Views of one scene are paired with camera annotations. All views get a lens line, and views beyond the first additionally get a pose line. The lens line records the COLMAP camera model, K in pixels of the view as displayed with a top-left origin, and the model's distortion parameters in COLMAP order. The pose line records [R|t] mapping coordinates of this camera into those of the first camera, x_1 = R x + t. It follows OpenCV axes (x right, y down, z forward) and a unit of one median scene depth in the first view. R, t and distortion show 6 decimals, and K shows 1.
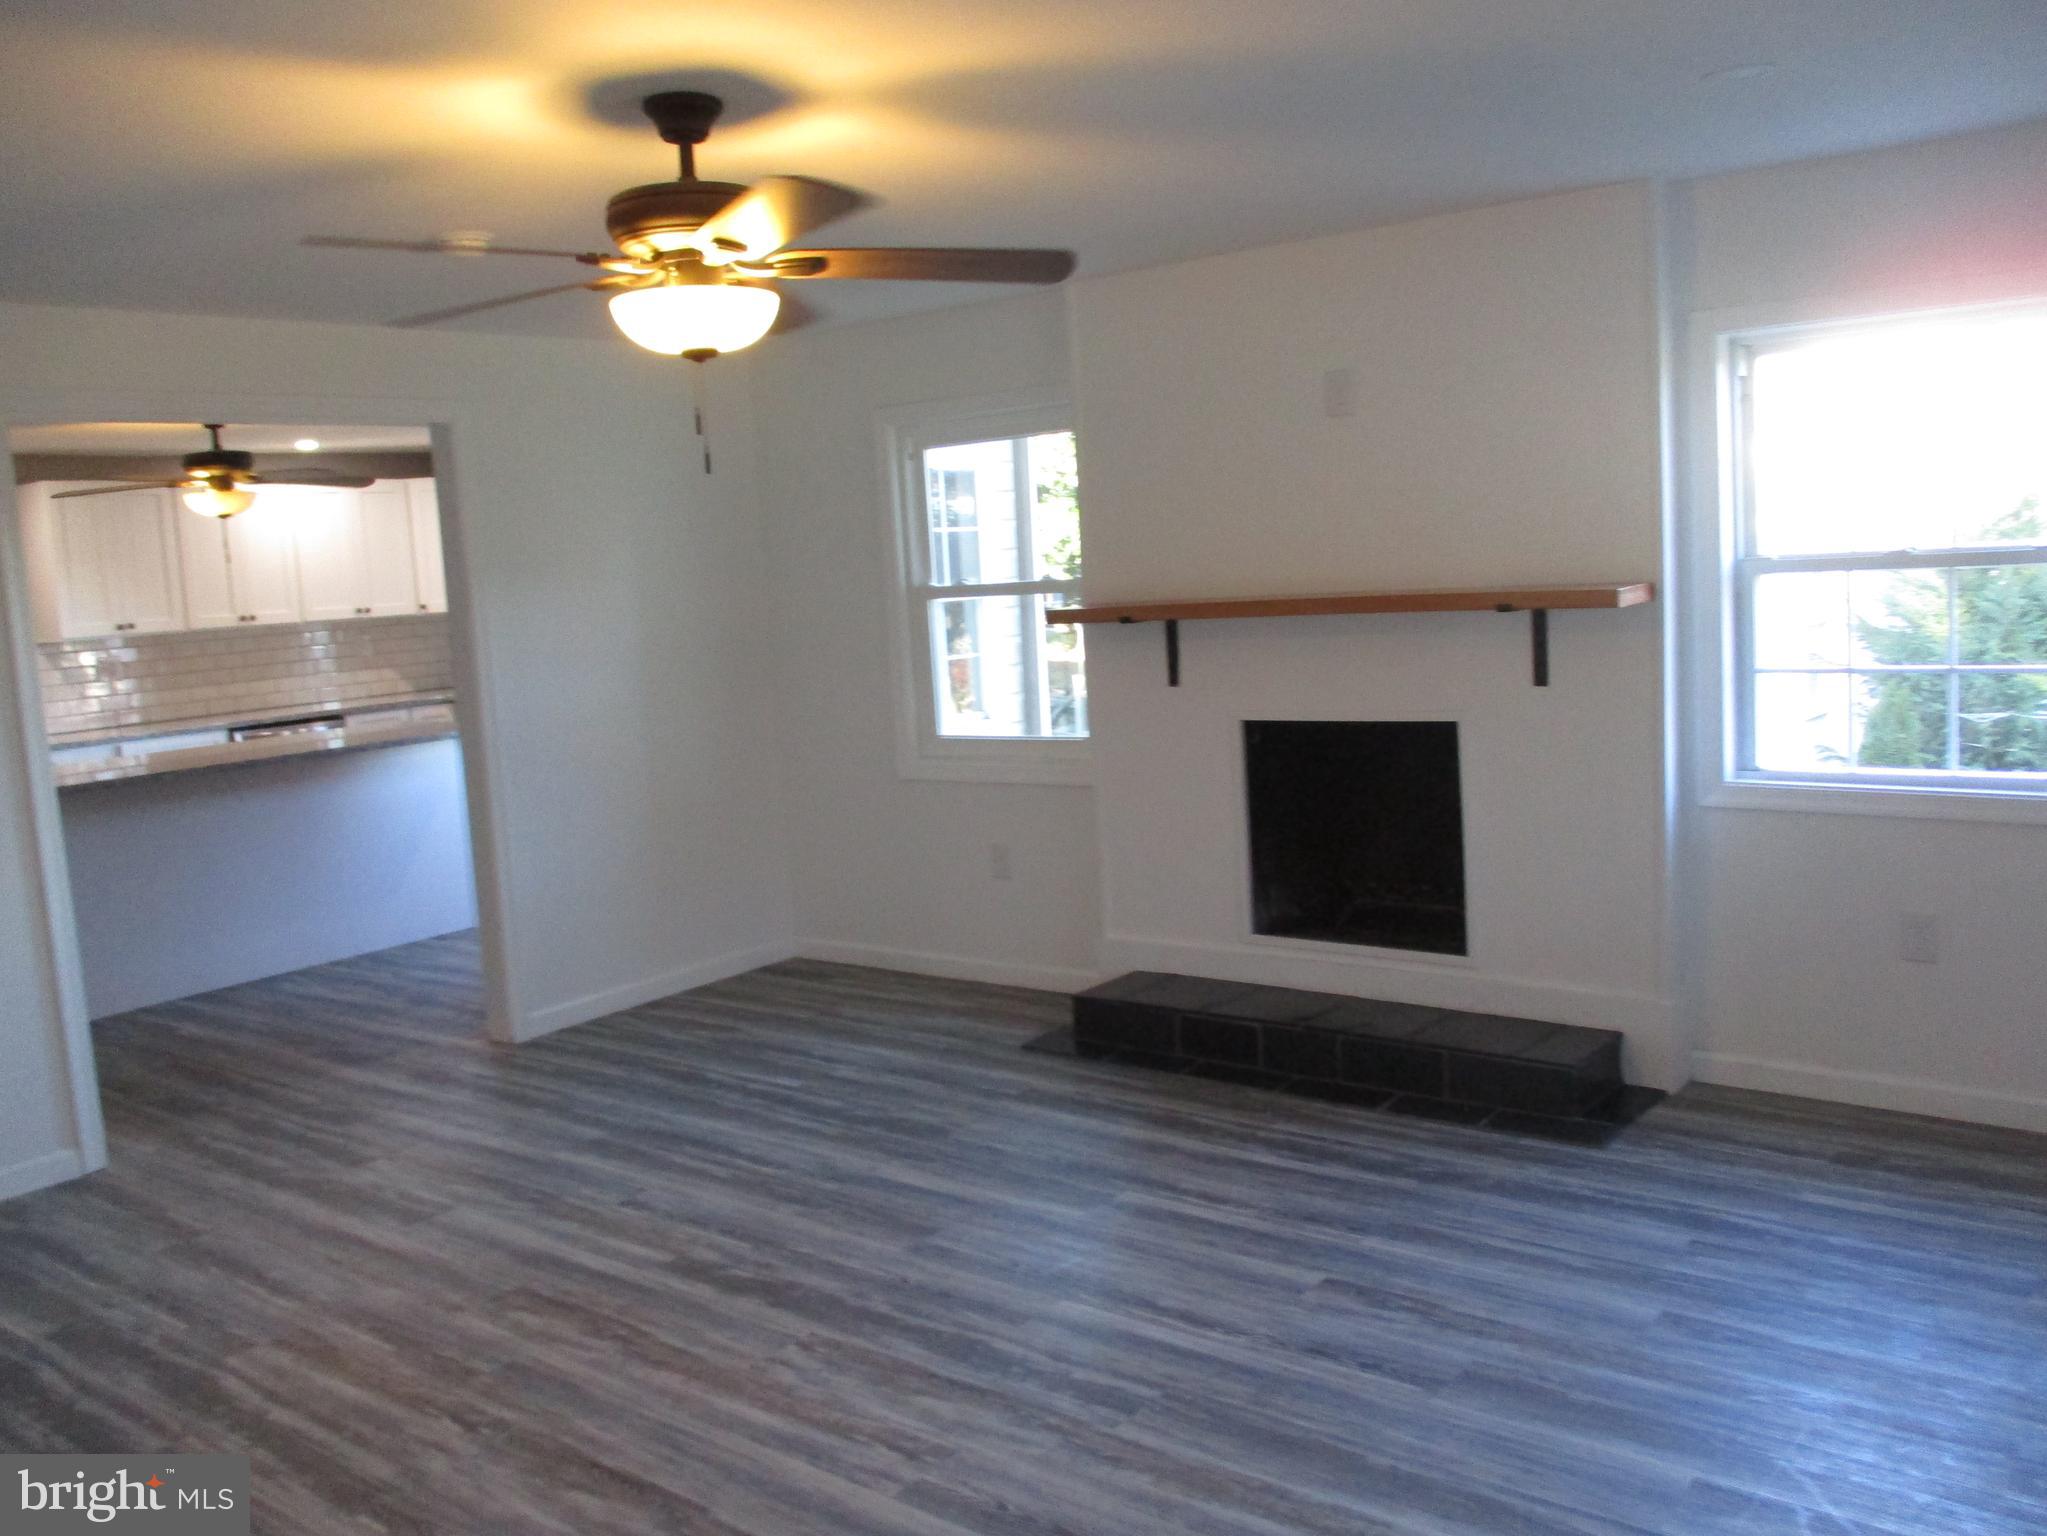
lens RADIAL K [[1733.7, 0, 1044.3], [0, 1733.7, 764.2], [0, 0, 1]] dist [-0.033012, 0.032881]
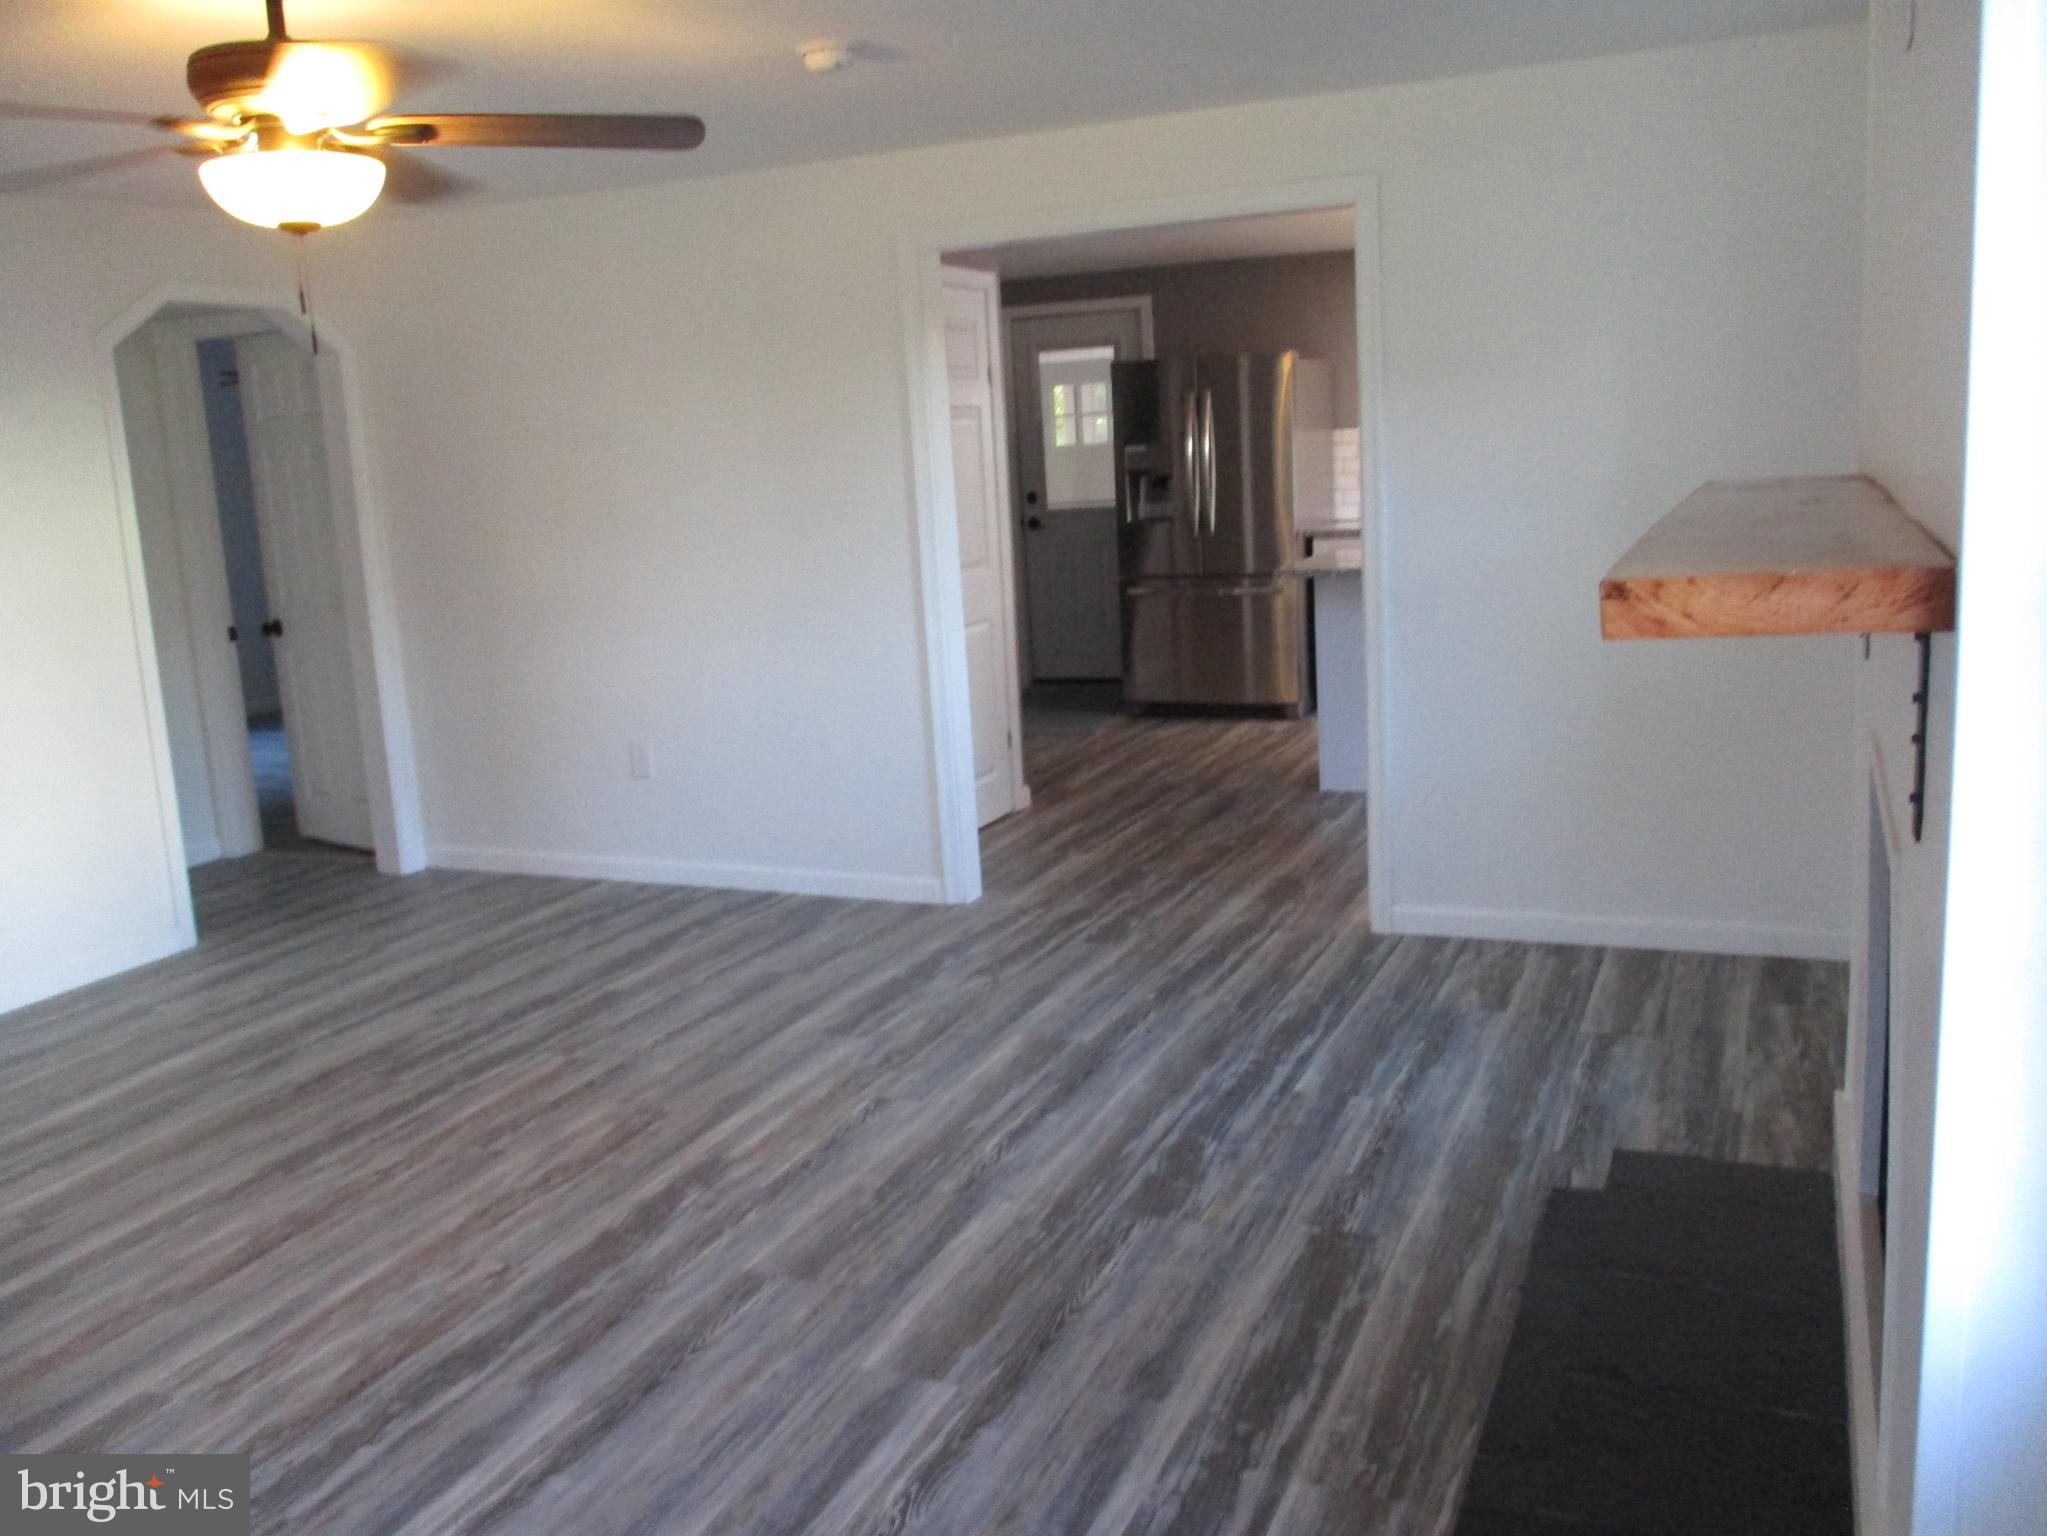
lens RADIAL K [[1733.7, 0, 1008.2], [0, 1733.7, 787.7], [0, 0, 1]] dist [-0.033012, 0.032881]
pose [[0.244957, 0.241826, -0.938891, 0.581130], [-0.076946, 0.970189, 0.229811, -0.120928], [0.966476, 0.015950, 0.256262, 0.797739]]
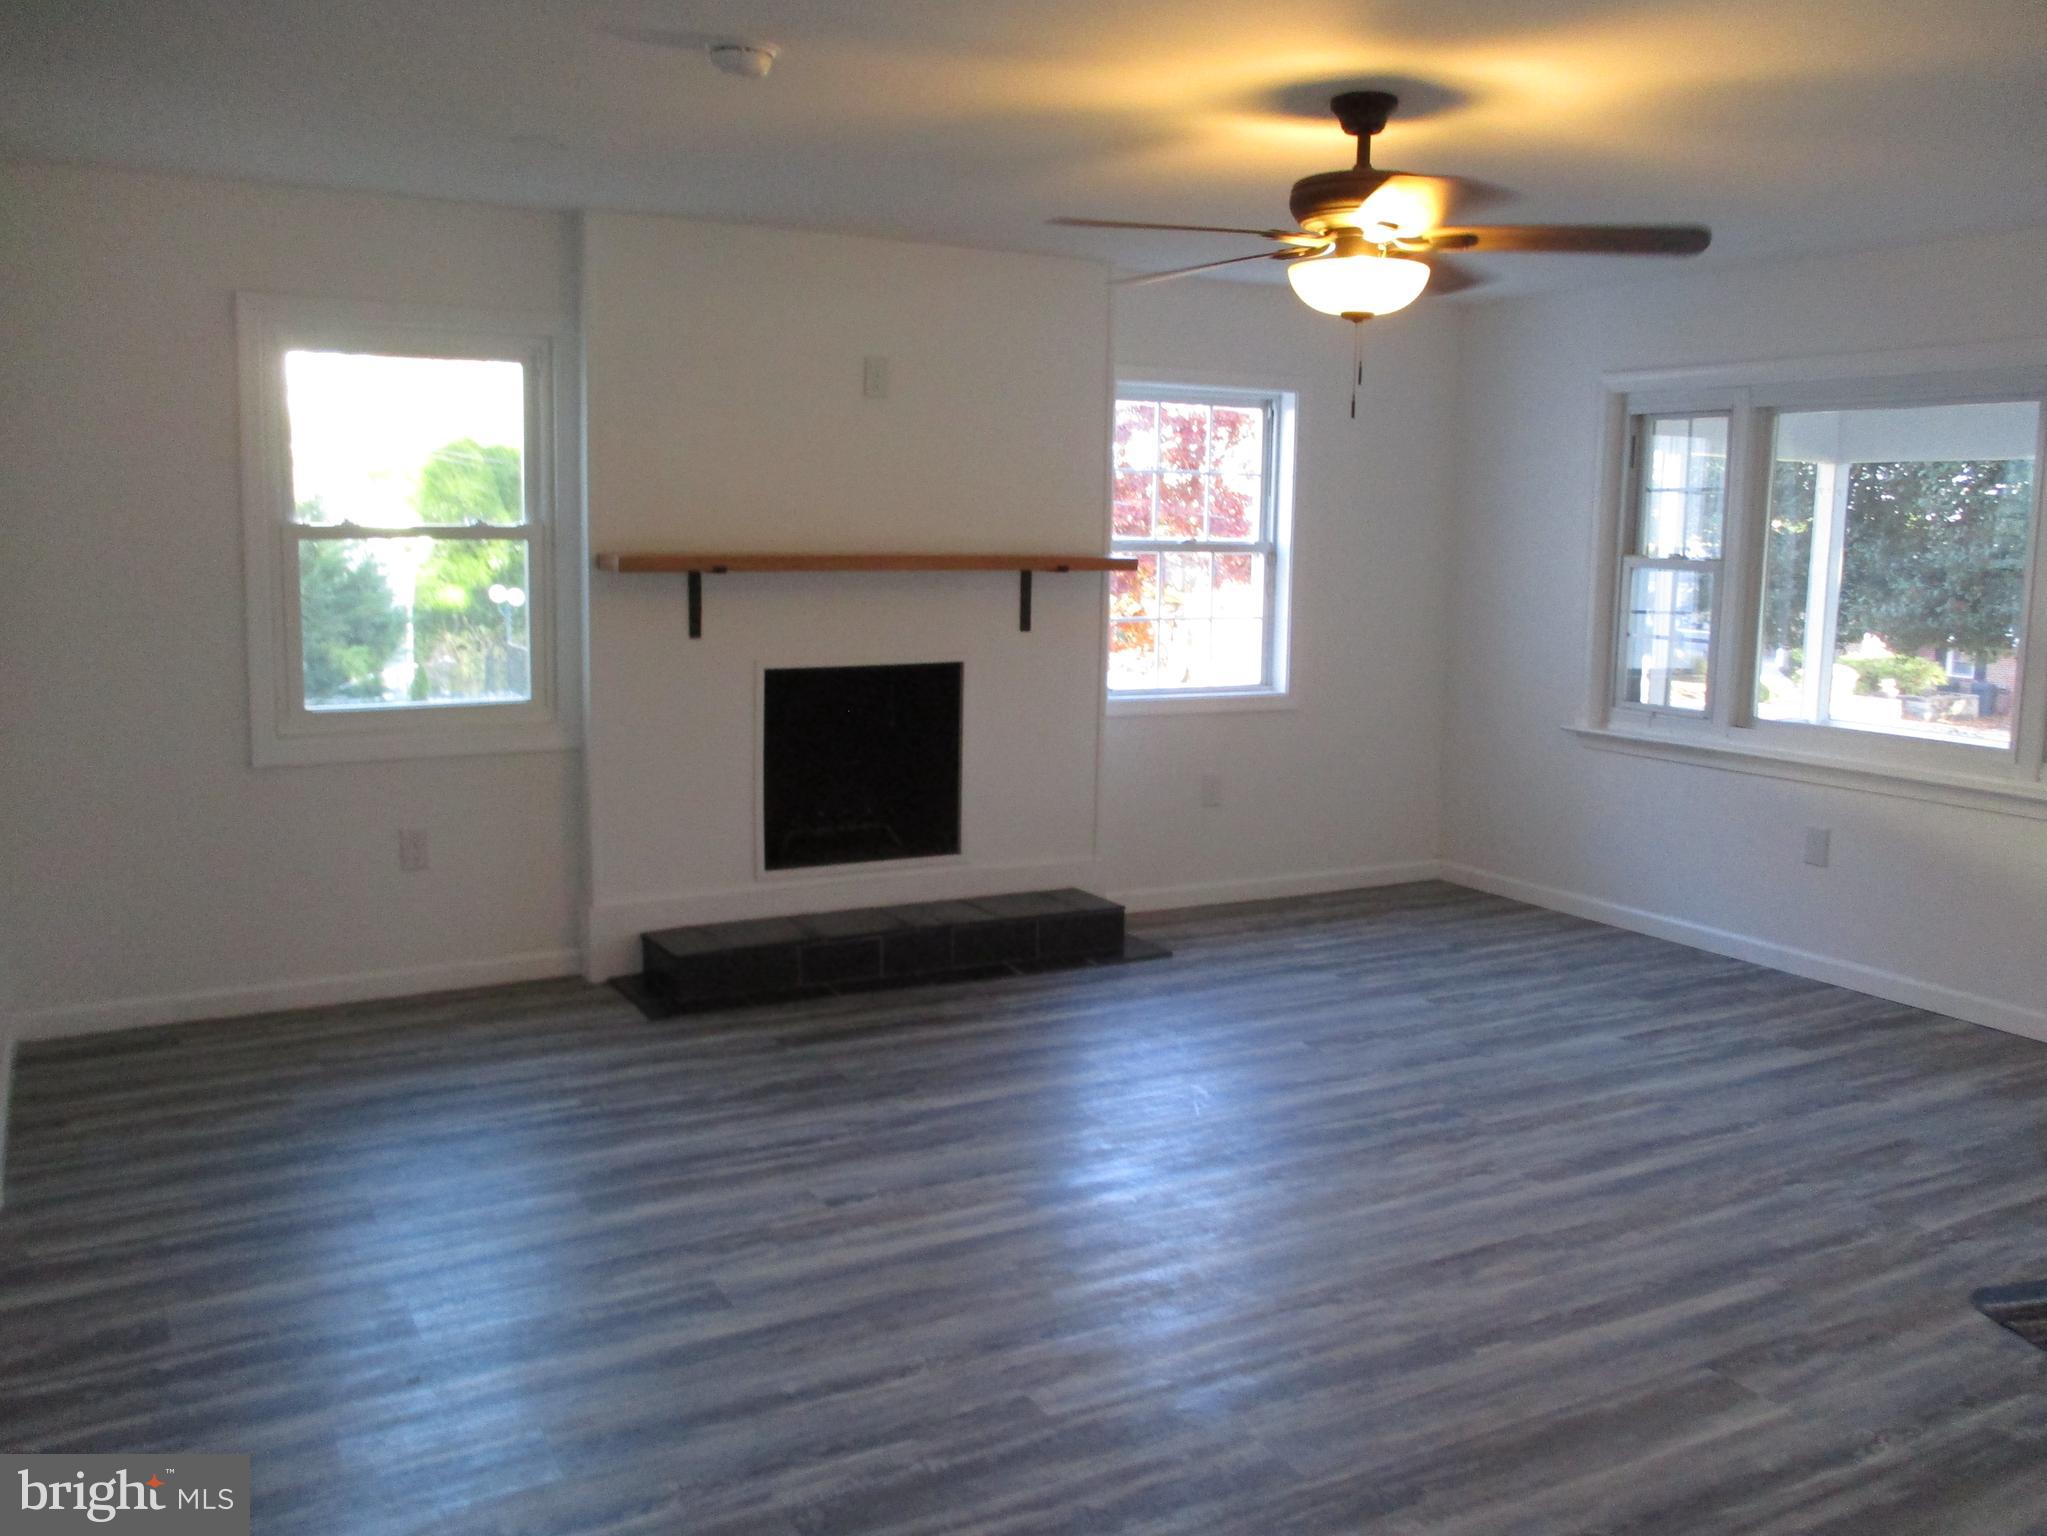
lens RADIAL K [[1733.7, 0, 1015.6], [0, 1733.7, 754.8], [0, 0, 1]] dist [-0.033012, 0.032881]
pose [[0.383272, -0.056061, 0.921933, -0.966283], [0.078031, 0.996553, 0.028160, 0.010827], [-0.920334, 0.061146, 0.386325, 0.545117]]
